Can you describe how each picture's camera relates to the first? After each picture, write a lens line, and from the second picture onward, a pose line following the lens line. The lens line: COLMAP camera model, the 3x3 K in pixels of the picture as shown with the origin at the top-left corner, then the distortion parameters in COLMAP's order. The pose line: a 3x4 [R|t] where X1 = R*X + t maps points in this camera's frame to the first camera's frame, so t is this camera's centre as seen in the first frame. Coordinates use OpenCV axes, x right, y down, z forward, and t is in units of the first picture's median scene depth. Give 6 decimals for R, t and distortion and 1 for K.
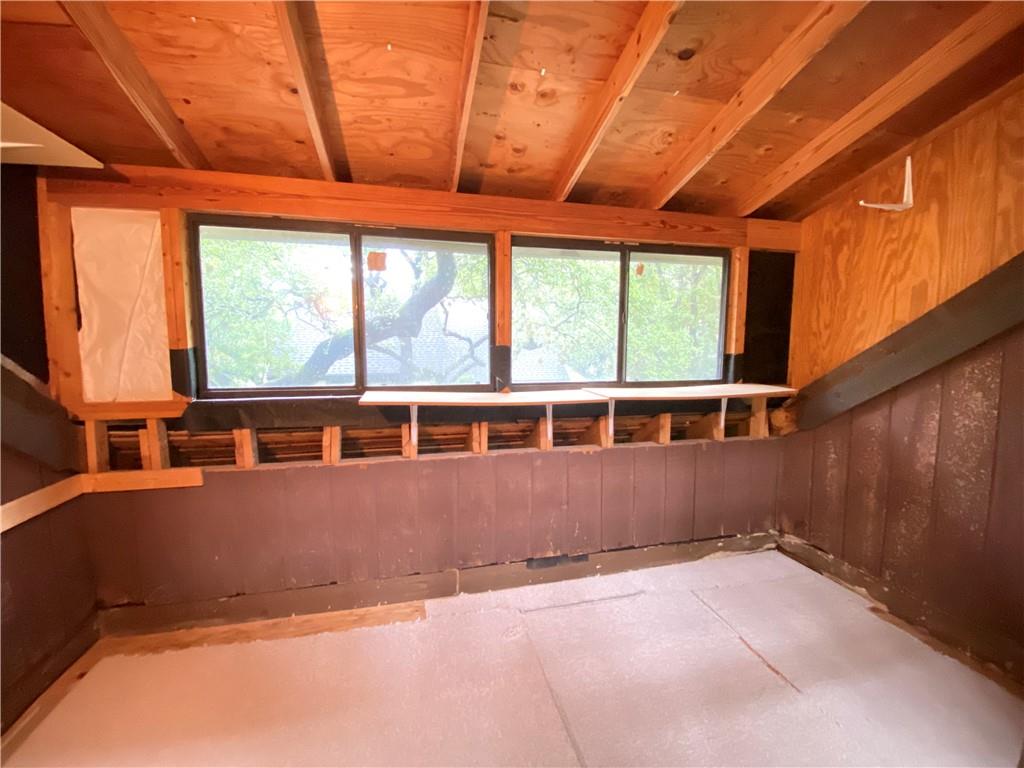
lens RADIAL K [[419.2, 0, 510.4], [0, 419.2, 383.9], [0, 0, 1]] dist [0.033426, -0.024488]
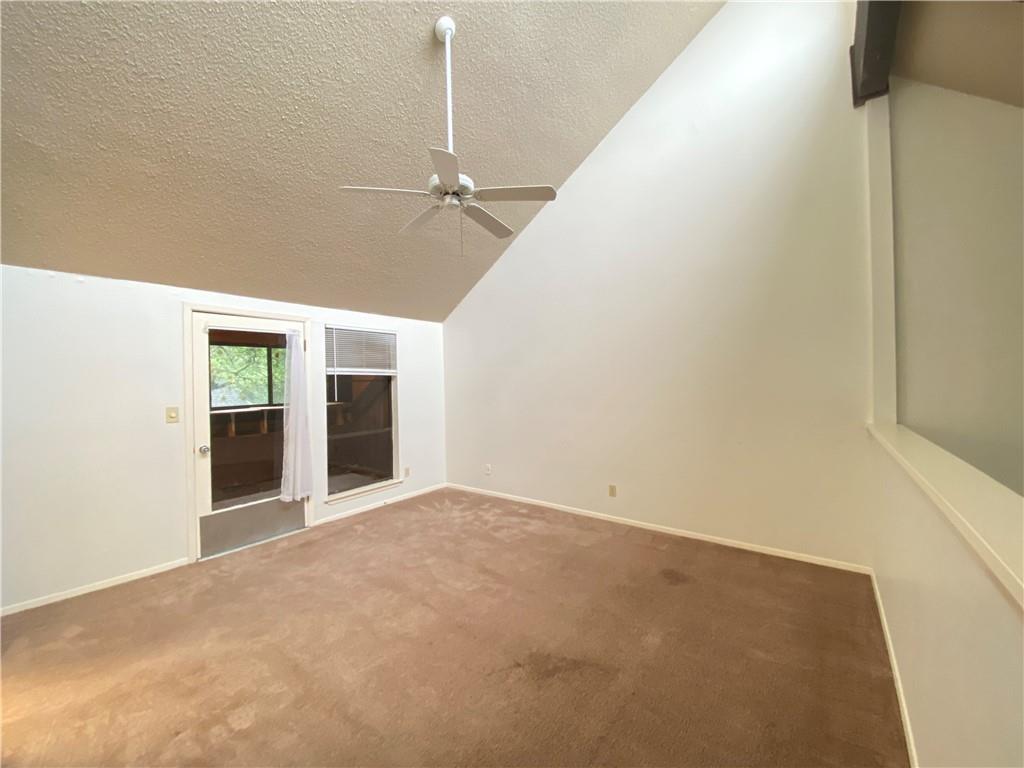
lens RADIAL K [[419.2, 0, 510.4], [0, 419.2, 383.9], [0, 0, 1]] dist [0.033426, -0.024488]
pose [[0.781237, -0.025299, 0.623722, -0.139594], [0.075135, 0.995725, -0.053721, 0.105103], [-0.619697, 0.088832, 0.779798, -1.572304]]
